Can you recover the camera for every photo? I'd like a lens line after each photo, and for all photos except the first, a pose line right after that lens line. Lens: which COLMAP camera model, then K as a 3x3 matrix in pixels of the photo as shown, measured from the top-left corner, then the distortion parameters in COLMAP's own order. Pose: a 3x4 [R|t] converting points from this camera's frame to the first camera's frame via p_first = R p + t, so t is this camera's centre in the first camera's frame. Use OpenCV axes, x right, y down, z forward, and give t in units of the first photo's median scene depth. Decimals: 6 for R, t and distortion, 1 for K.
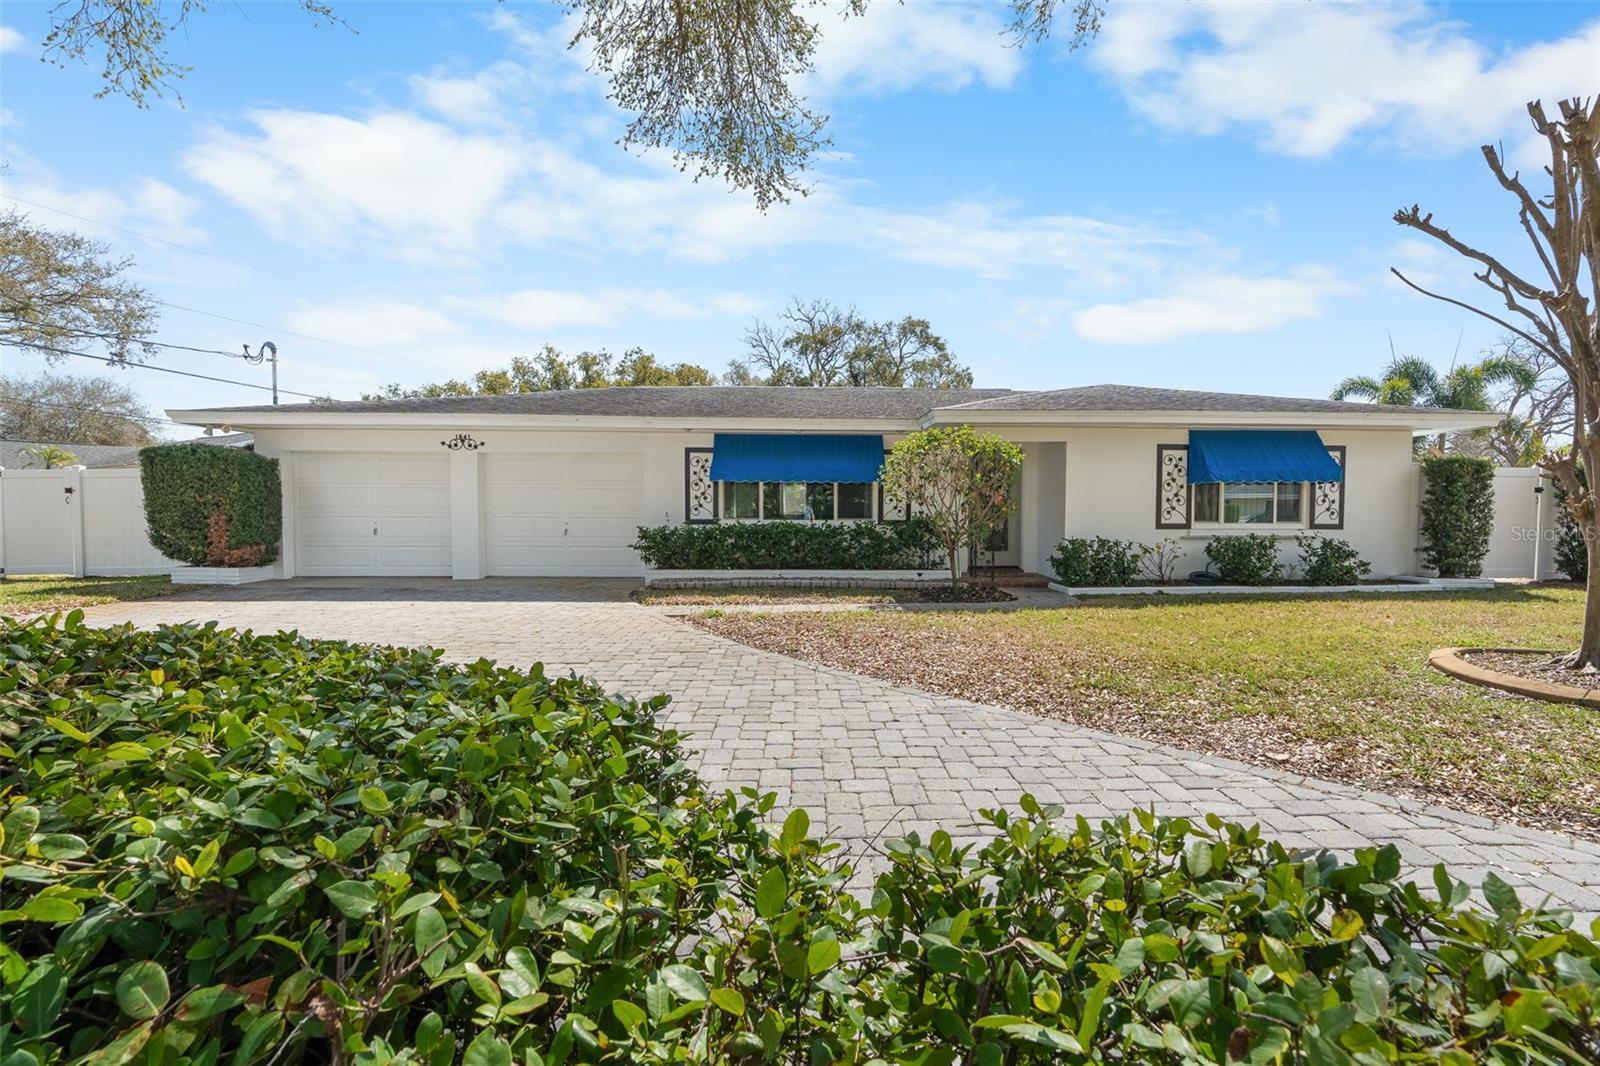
lens RADIAL K [[712.5, 0, 796.9], [0, 712.5, 520.1], [0, 0, 1]] dist [-0.004752, -0.000211]
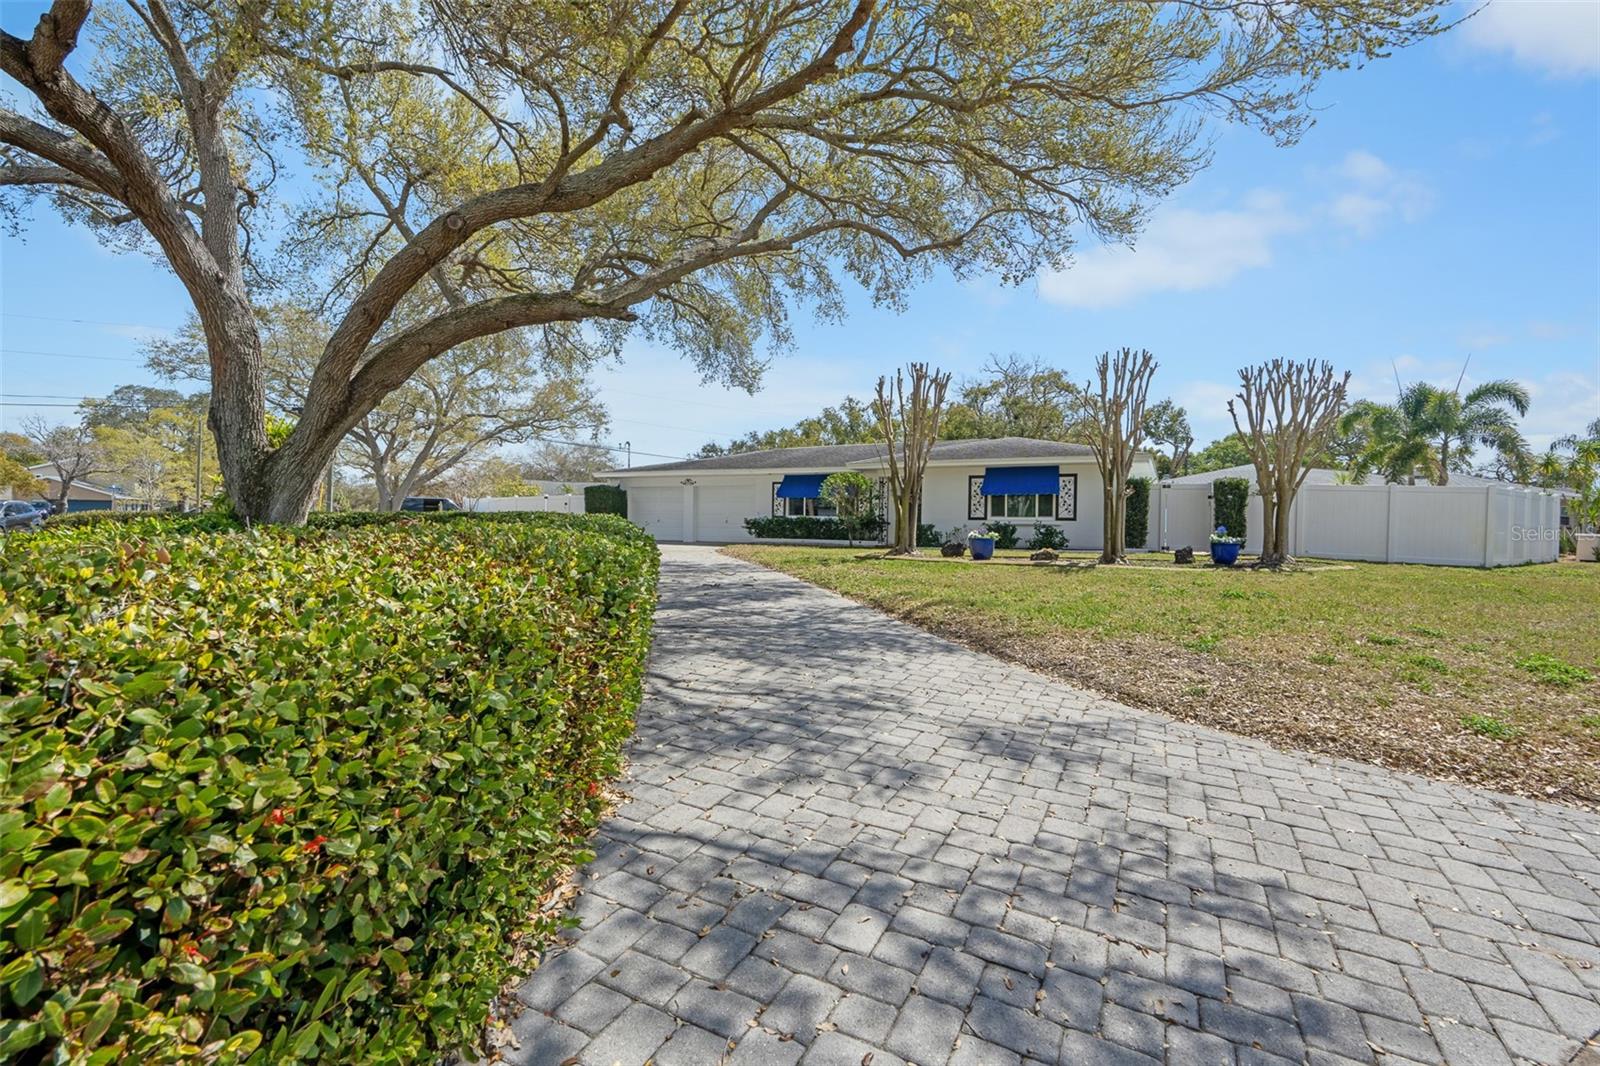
lens RADIAL K [[712.5, 0, 796.9], [0, 712.5, 520.1], [0, 0, 1]] dist [-0.004752, -0.000211]
pose [[0.870277, 0.003962, -0.492547, 1.019256], [-0.017554, 0.999582, -0.022976, 0.063444], [0.492250, 0.028642, 0.869983, -0.873963]]
